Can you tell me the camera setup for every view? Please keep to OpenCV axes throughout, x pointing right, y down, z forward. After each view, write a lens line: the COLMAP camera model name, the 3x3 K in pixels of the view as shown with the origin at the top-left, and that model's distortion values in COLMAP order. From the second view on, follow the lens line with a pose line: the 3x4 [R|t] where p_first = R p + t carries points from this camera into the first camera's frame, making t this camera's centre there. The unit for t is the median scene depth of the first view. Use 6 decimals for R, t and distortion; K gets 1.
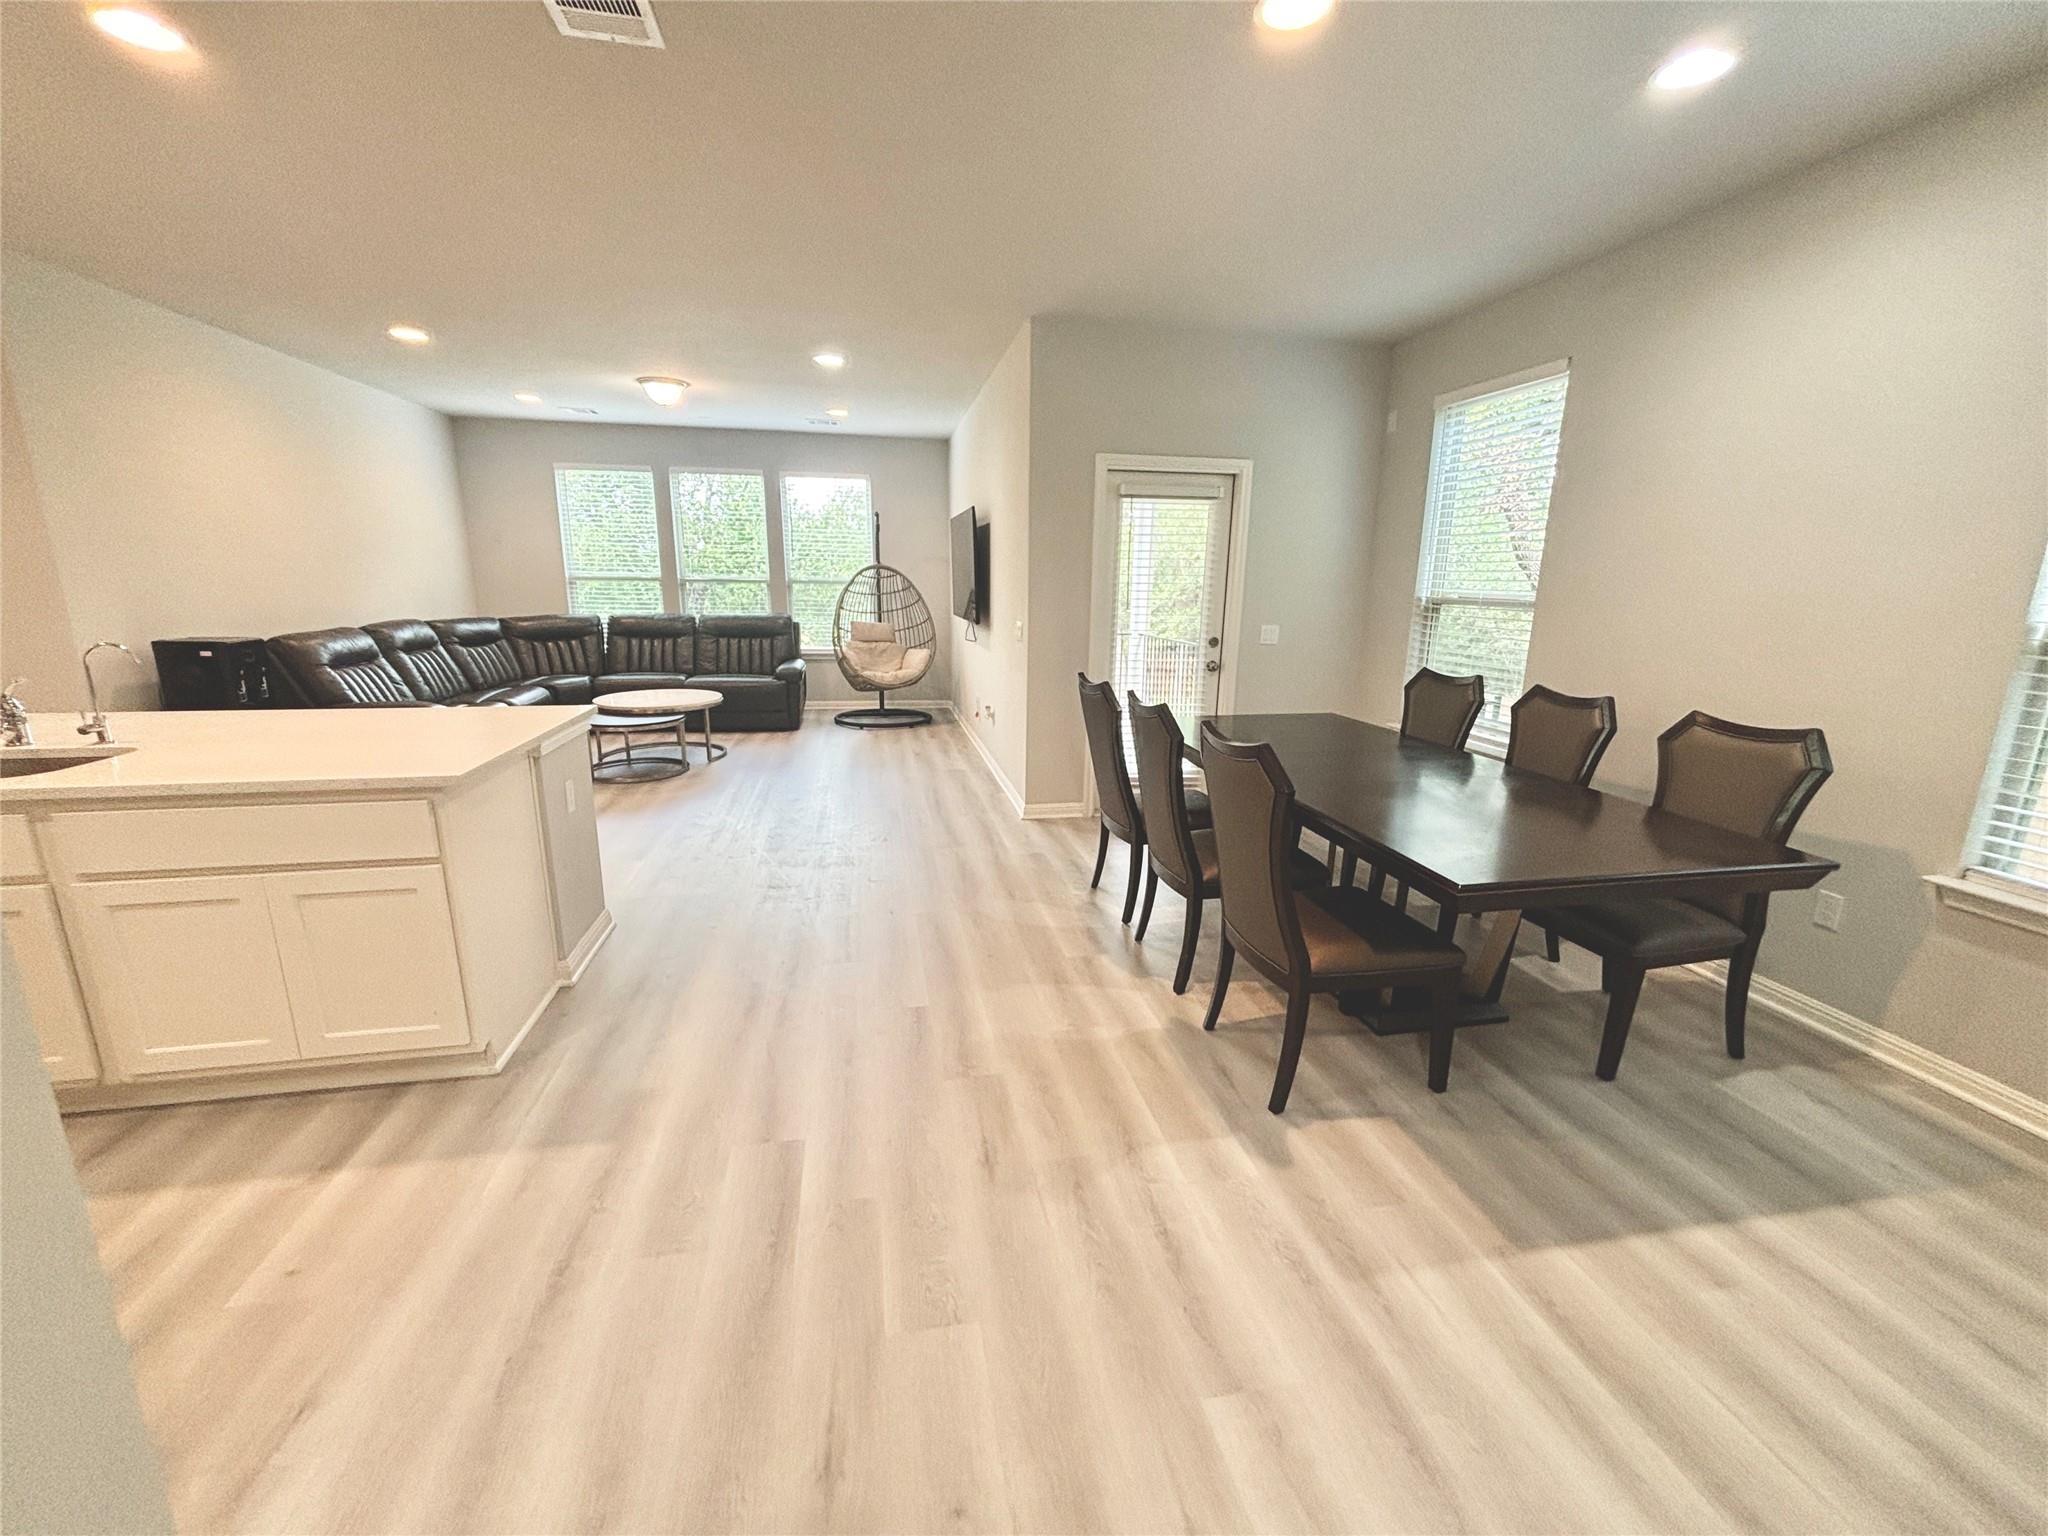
lens RADIAL K [[824.1, 0, 1018.6], [0, 824.1, 758.2], [0, 0, 1]] dist [-0.002851, 0.001179]
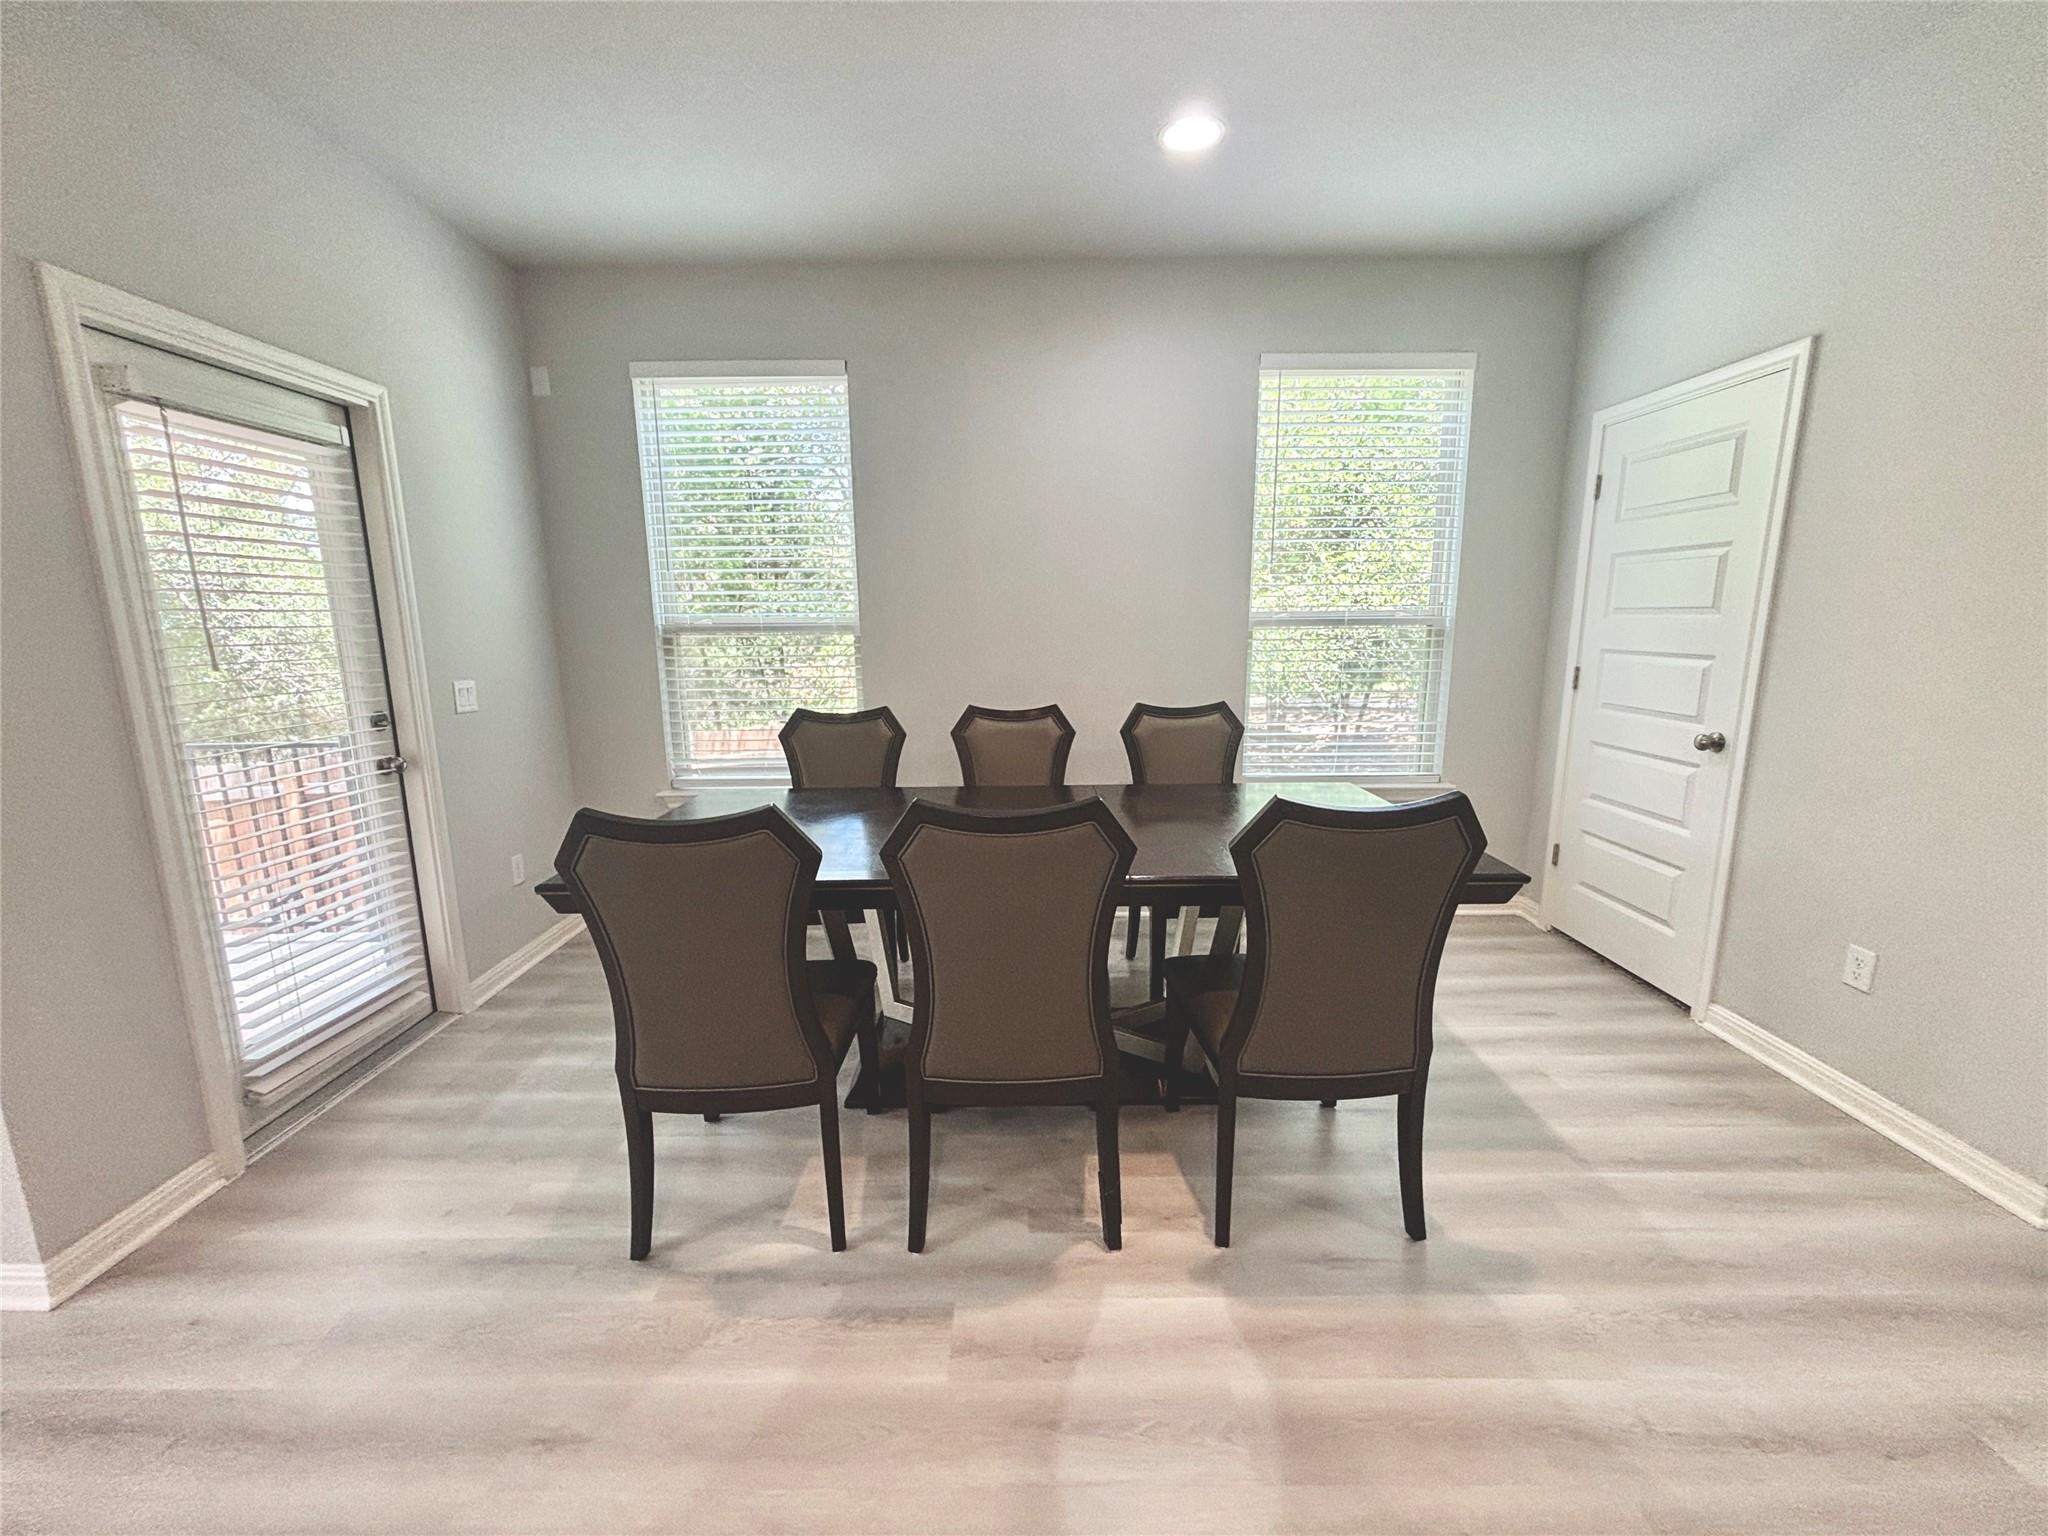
lens RADIAL K [[824.1, 0, 1018.8], [0, 824.1, 763.7], [0, 0, 1]] dist [-0.002851, 0.001179]
pose [[0.188063, -0.187706, 0.964053, -0.172836], [0.225846, 0.963529, 0.143547, -0.084833], [-0.955838, 0.190731, 0.223597, 0.426843]]
